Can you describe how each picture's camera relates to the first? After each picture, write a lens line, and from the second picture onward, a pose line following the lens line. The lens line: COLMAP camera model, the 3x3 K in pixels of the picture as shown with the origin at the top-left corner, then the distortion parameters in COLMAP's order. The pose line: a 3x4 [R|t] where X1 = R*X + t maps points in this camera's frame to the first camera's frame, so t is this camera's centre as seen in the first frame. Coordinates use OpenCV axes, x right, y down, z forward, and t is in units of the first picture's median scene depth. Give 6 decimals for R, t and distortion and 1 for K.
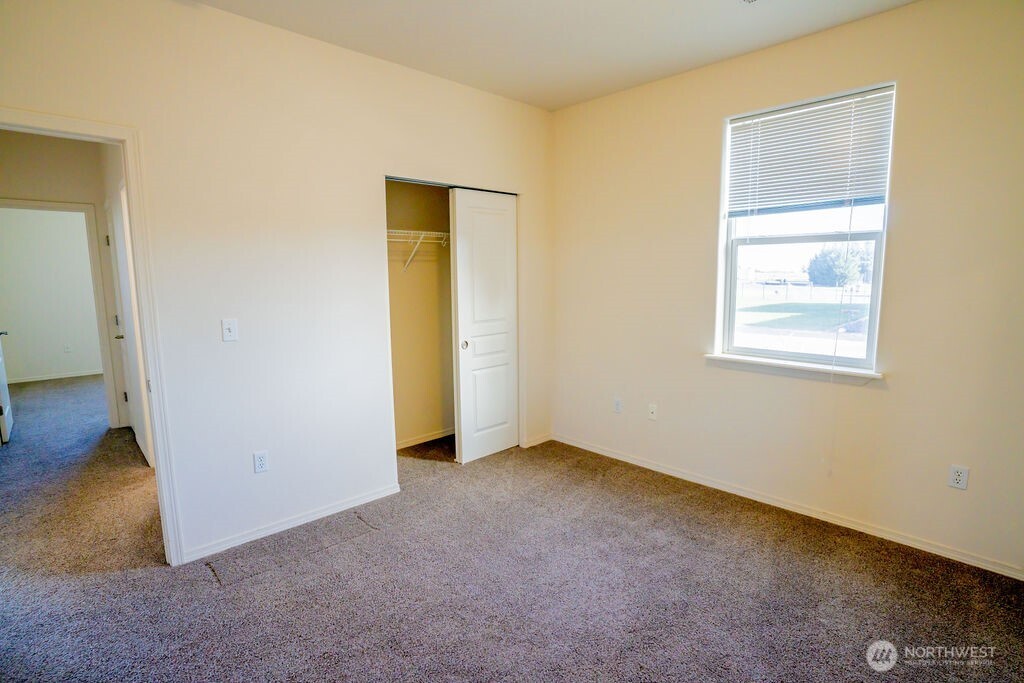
lens RADIAL K [[510.7, 0, 515.1], [0, 510.7, 338.5], [0, 0, 1]] dist [-0.081984, 0.044454]
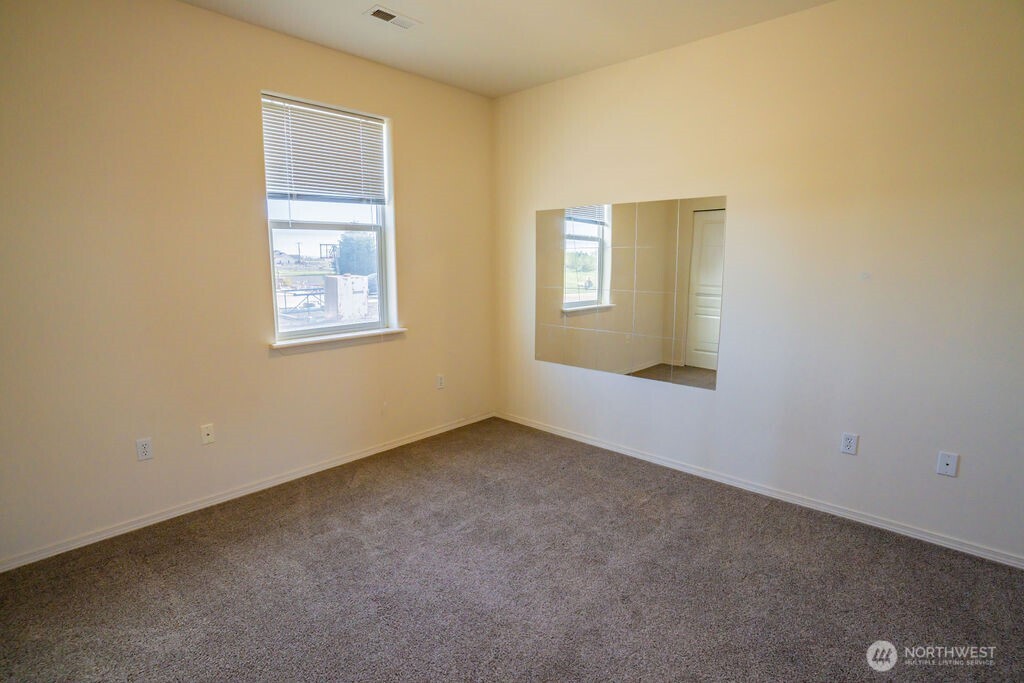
lens RADIAL K [[510.7, 0, 515.1], [0, 510.7, 338.5], [0, 0, 1]] dist [-0.081984, 0.044454]
pose [[-0.065058, -0.154936, 0.985780, -0.644905], [0.124696, 0.978867, 0.162079, -0.085880], [-0.990060, 0.133467, -0.044363, 0.688874]]
